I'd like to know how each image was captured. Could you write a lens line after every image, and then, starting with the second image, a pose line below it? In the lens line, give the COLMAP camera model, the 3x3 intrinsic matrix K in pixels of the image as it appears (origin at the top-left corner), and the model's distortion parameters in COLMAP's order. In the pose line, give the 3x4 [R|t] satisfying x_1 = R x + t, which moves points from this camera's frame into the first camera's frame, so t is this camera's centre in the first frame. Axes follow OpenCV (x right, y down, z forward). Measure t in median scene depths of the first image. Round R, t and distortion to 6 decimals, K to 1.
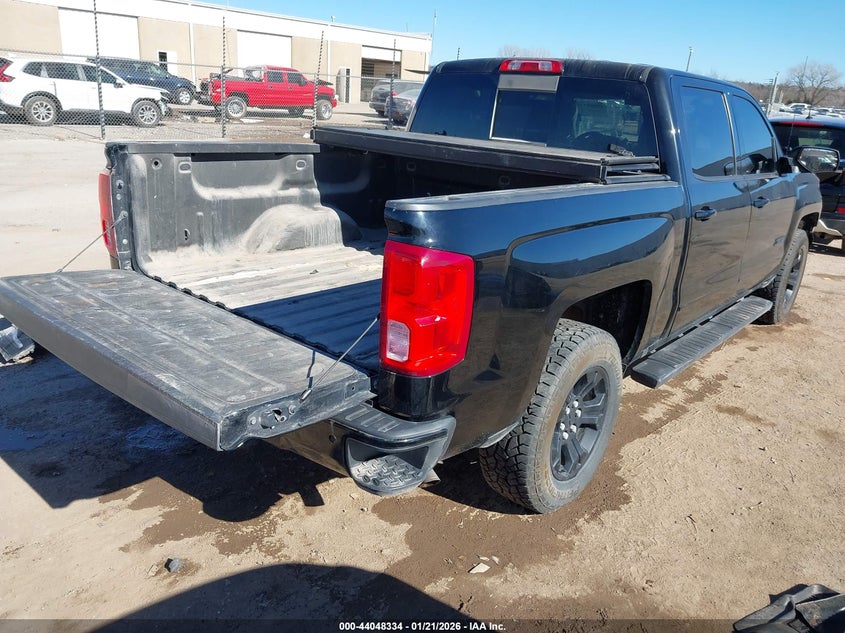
lens RADIAL K [[642.0, 0, 422.5], [0, 642.0, 316.5], [0, 0, 1]] dist [0.037589, -0.003425]
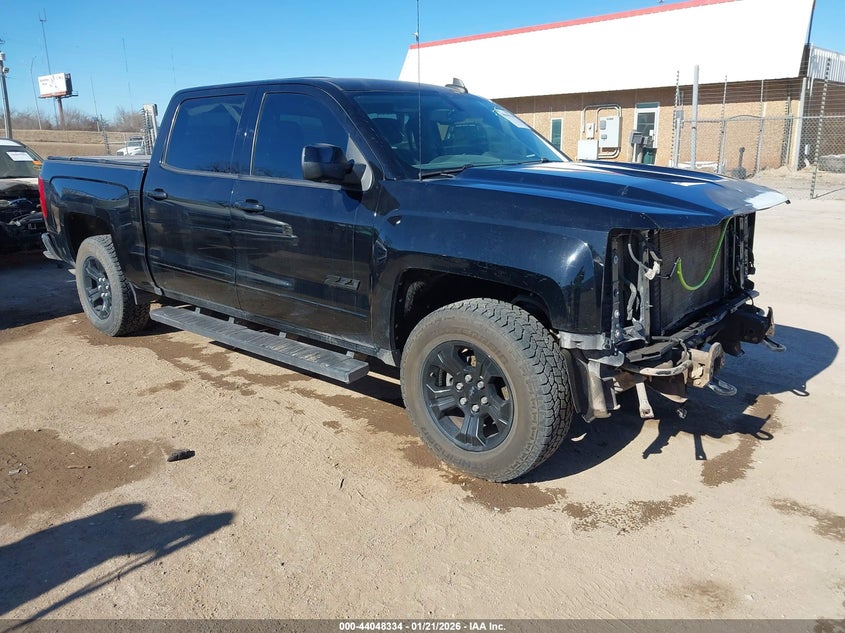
lens RADIAL K [[642.0, 0, 422.5], [0, 642.0, 316.5], [0, 0, 1]] dist [0.037589, -0.003425]
pose [[-0.003447, 0.192132, -0.981363, 1.354618], [-0.308860, 0.933182, 0.183784, -0.256686], [0.951101, 0.303737, 0.056126, 1.161633]]
